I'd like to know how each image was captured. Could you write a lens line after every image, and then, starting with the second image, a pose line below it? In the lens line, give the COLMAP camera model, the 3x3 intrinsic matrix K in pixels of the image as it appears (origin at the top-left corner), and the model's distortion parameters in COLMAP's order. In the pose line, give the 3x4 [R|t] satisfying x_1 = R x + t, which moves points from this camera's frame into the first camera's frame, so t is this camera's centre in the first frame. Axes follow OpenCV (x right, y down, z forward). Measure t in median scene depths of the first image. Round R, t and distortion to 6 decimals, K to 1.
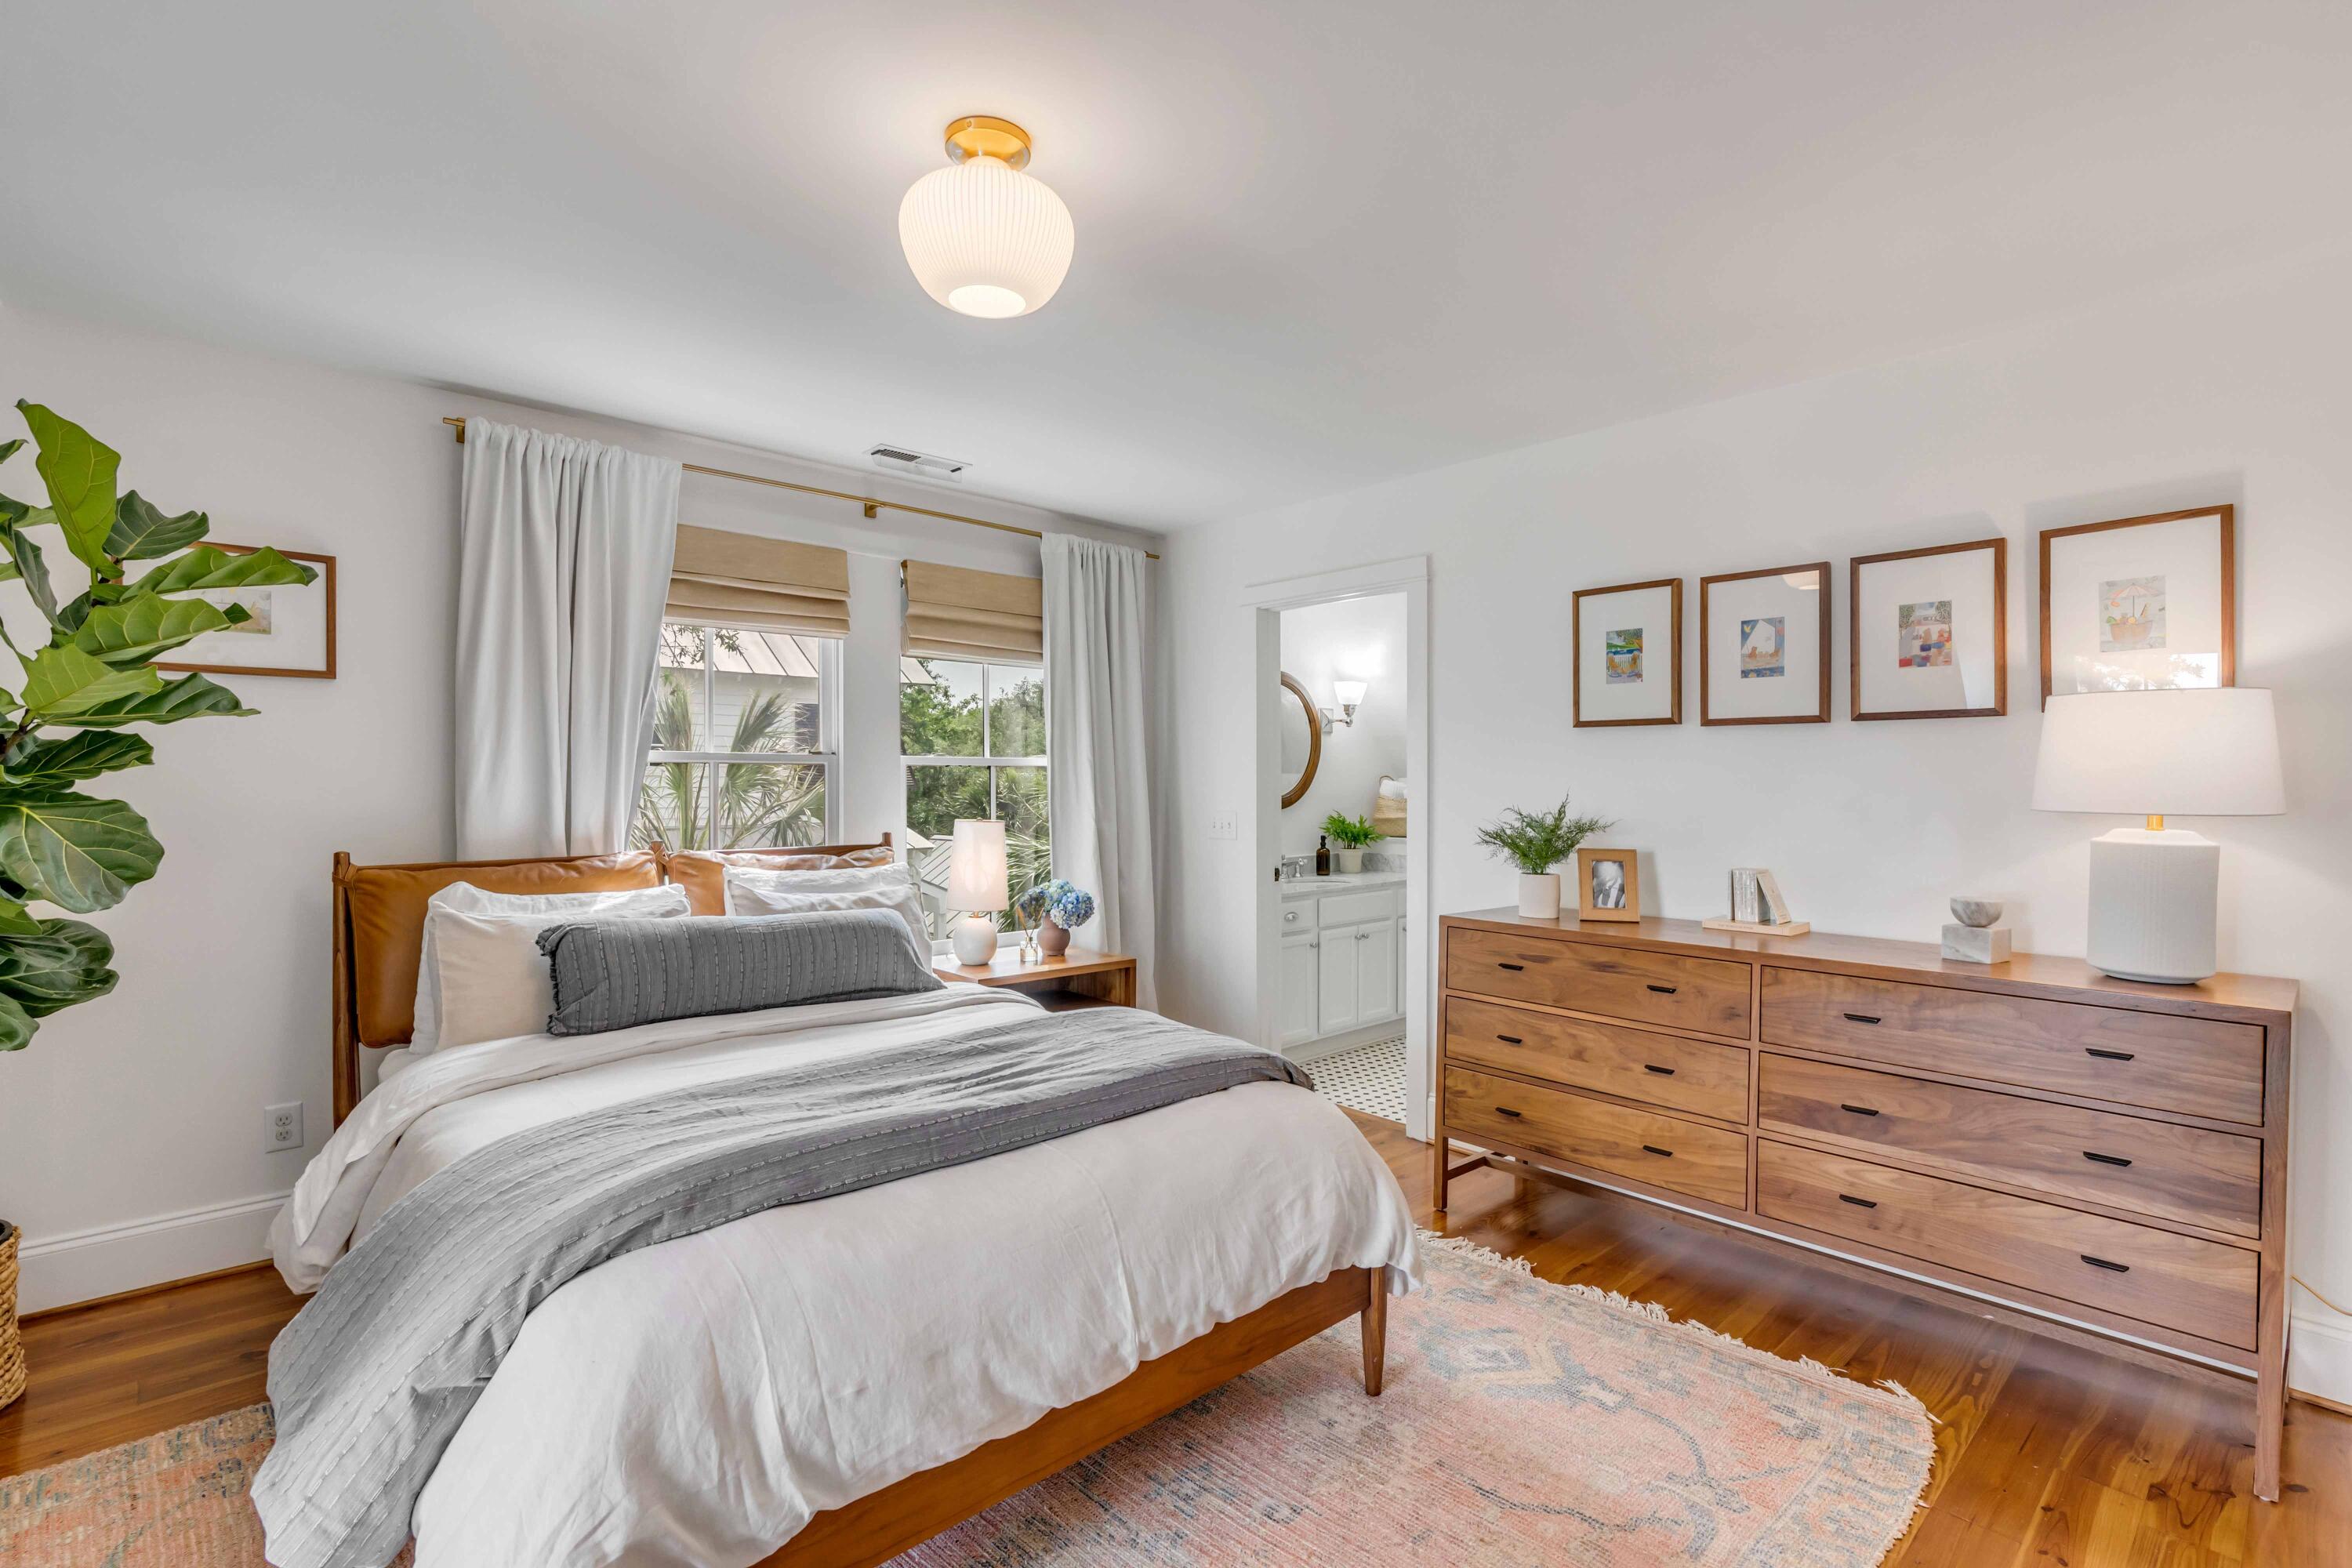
lens RADIAL K [[1073.9, 0, 1183.1], [0, 1073.9, 786.6], [0, 0, 1]] dist [-0.005123, -0.000070]
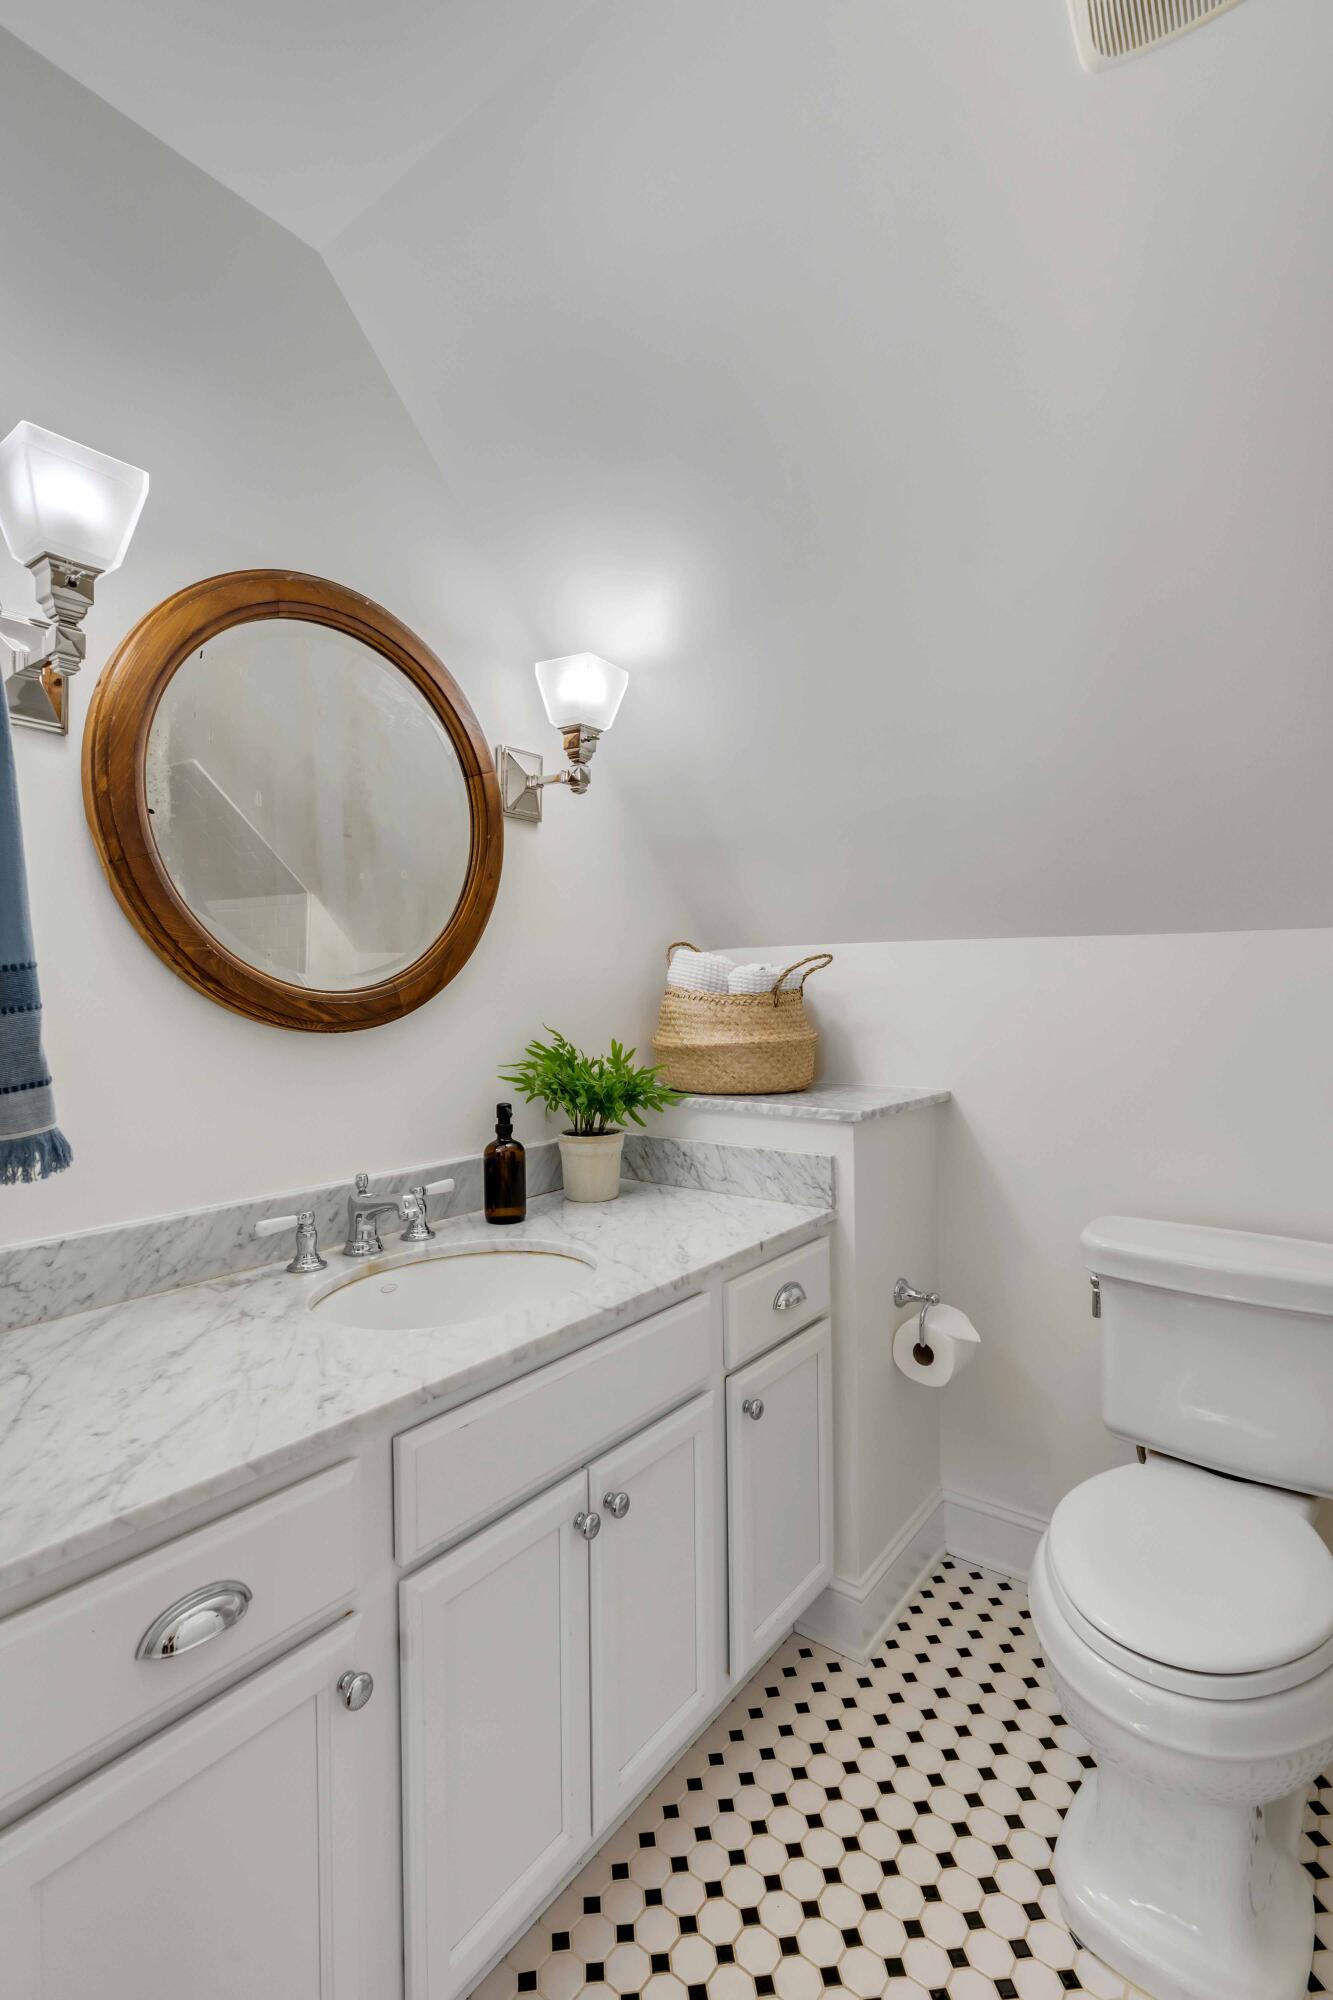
lens RADIAL K [[913.2, 0, 667.3], [0, 913.2, 1001.8], [0, 0, 1]] dist [-0.005123, -0.000070]
pose [[0.983618, -0.014460, 0.179686, 0.127717], [0.015322, 0.999877, -0.003410, 0.015468], [-0.179614, 0.006107, 0.983718, 0.698431]]
